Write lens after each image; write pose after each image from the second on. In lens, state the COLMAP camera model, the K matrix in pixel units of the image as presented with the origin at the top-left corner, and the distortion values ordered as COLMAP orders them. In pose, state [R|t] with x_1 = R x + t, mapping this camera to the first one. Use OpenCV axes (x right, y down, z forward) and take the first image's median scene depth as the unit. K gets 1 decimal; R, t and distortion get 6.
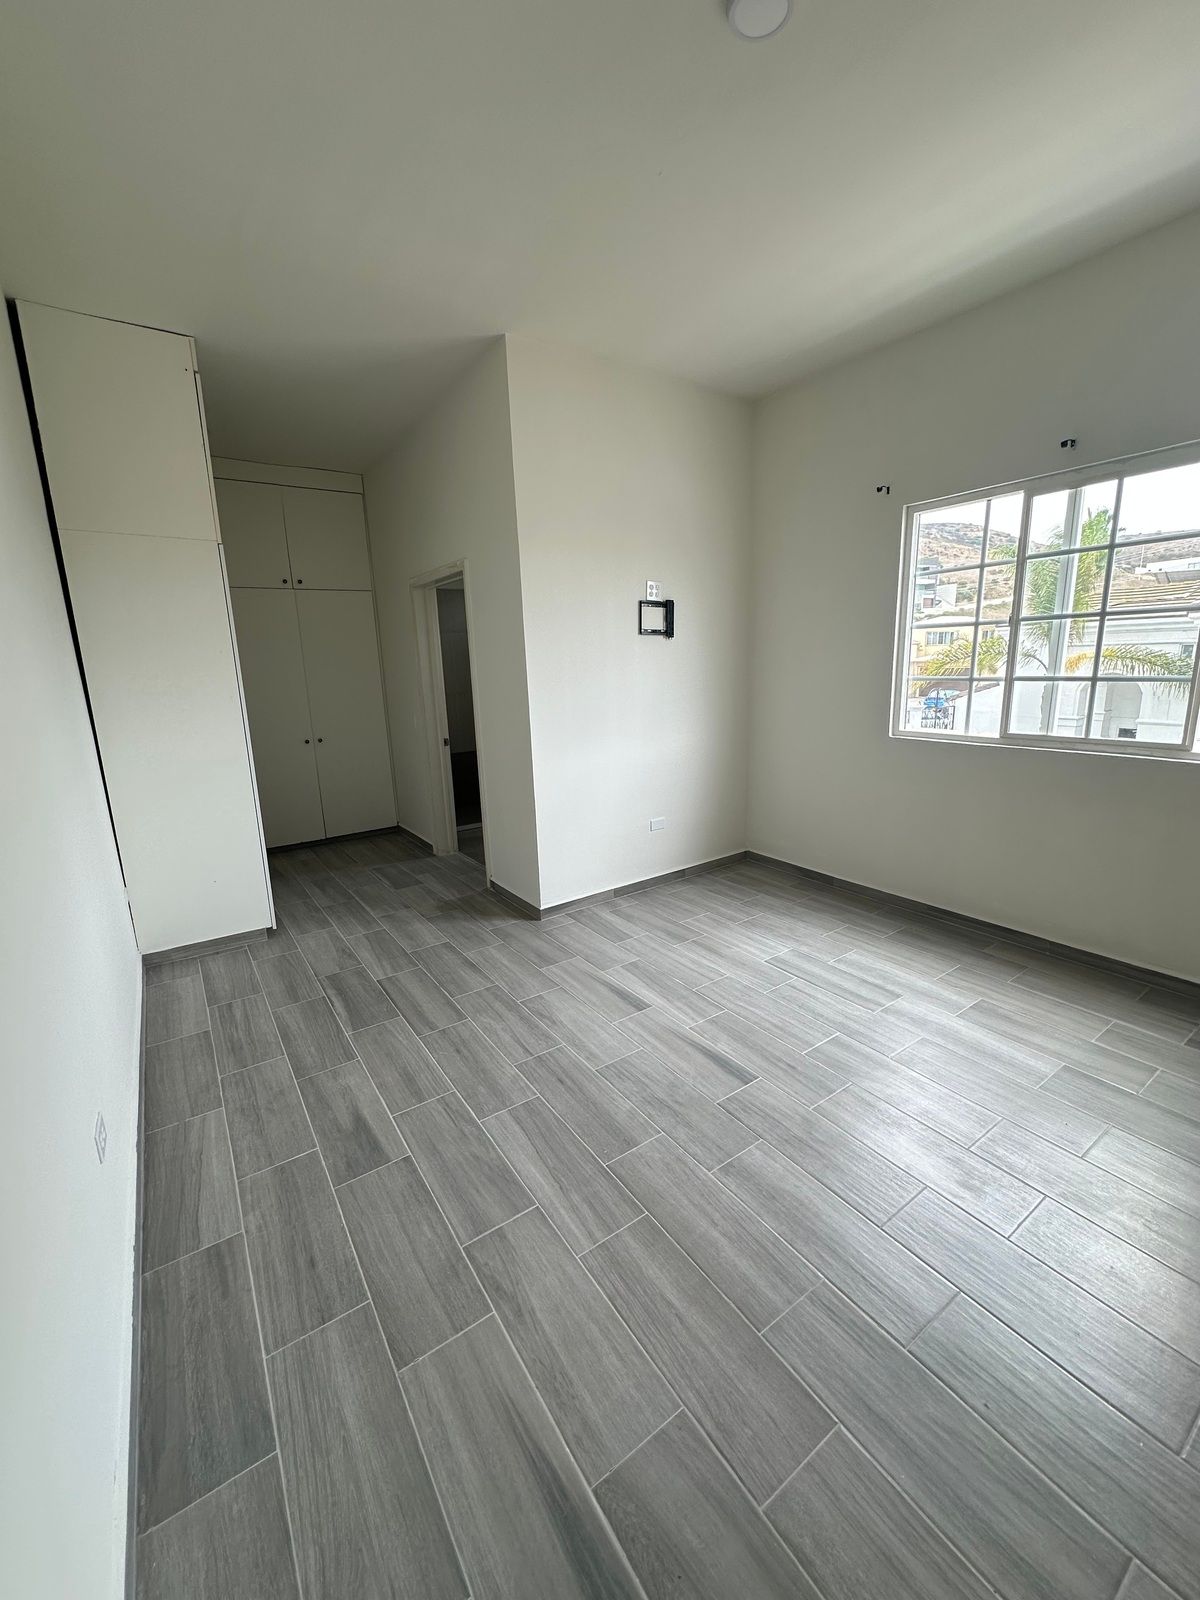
lens RADIAL K [[641.8, 0, 600.6], [0, 641.8, 799.3], [0, 0, 1]] dist [-0.000232, 0.000292]
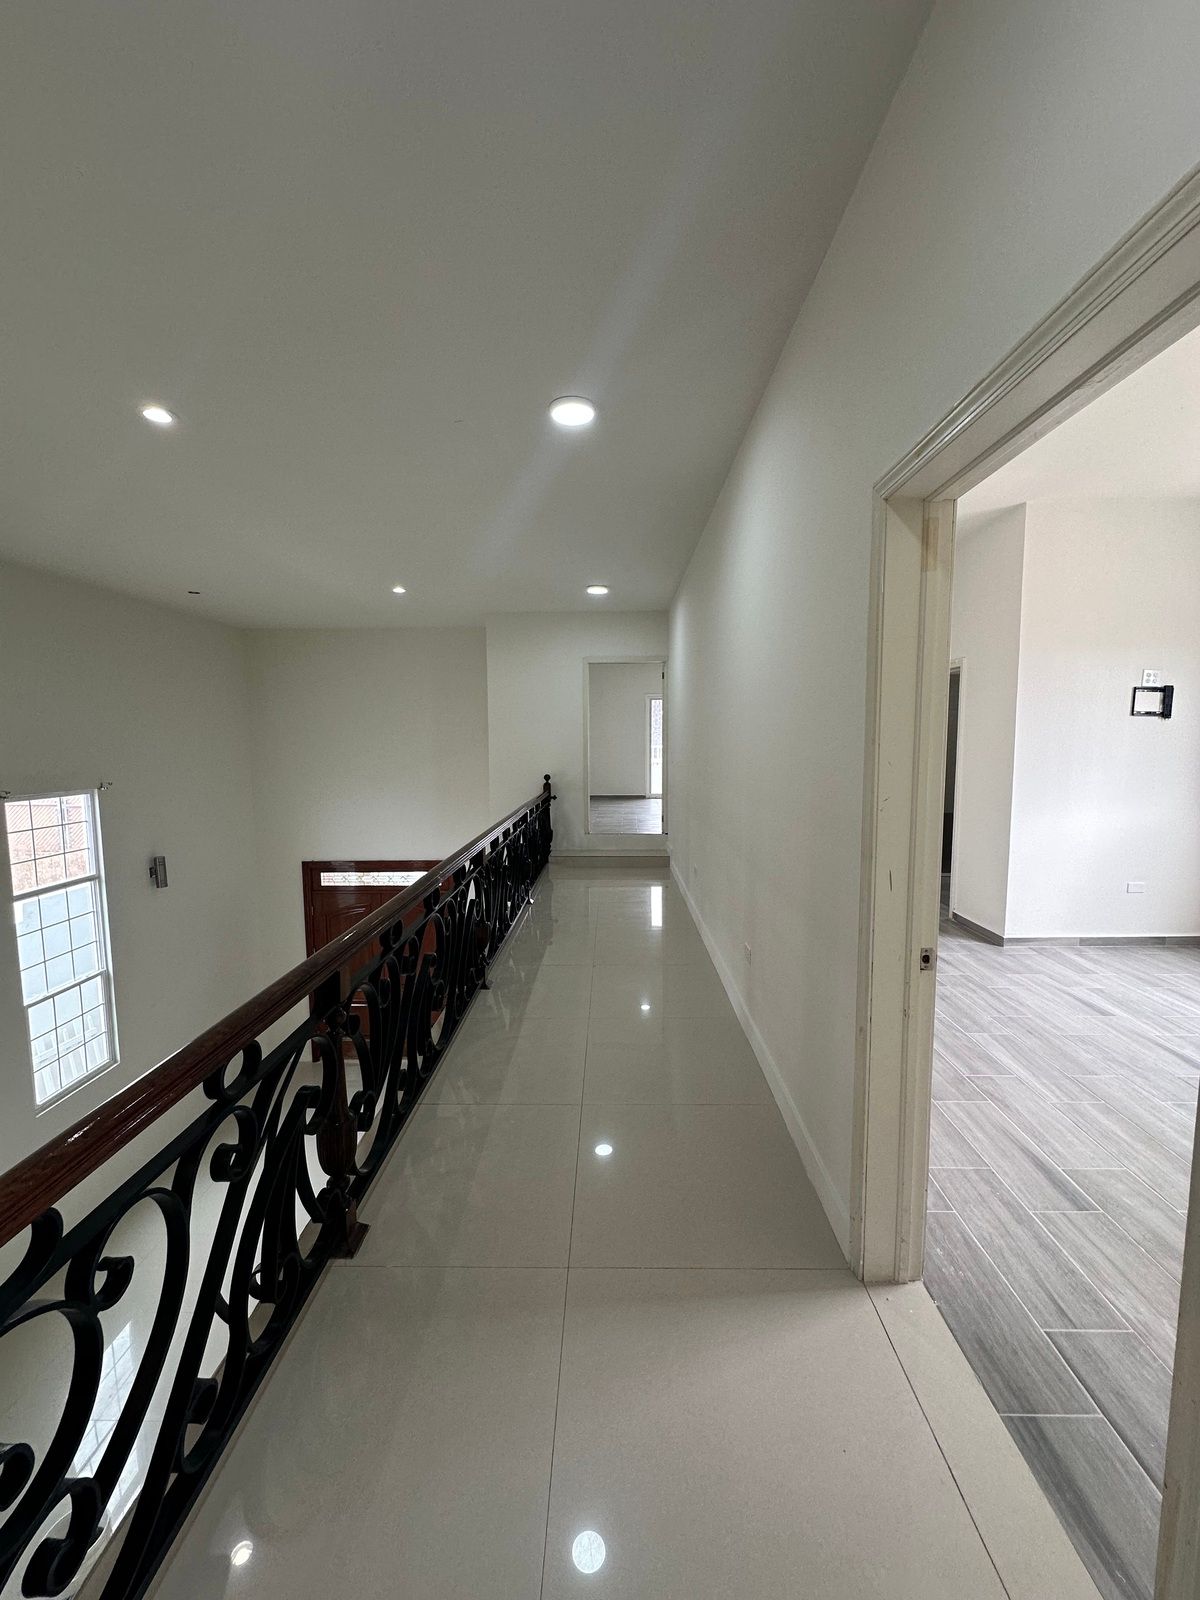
lens RADIAL K [[641.8, 0, 600.0], [0, 641.8, 796.4], [0, 0, 1]] dist [-0.000232, 0.000292]
pose [[0.811822, 0.084254, -0.577795, -0.039888], [-0.147818, 0.986956, -0.063773, 0.109941], [0.564885, 0.137181, 0.813687, -0.504345]]
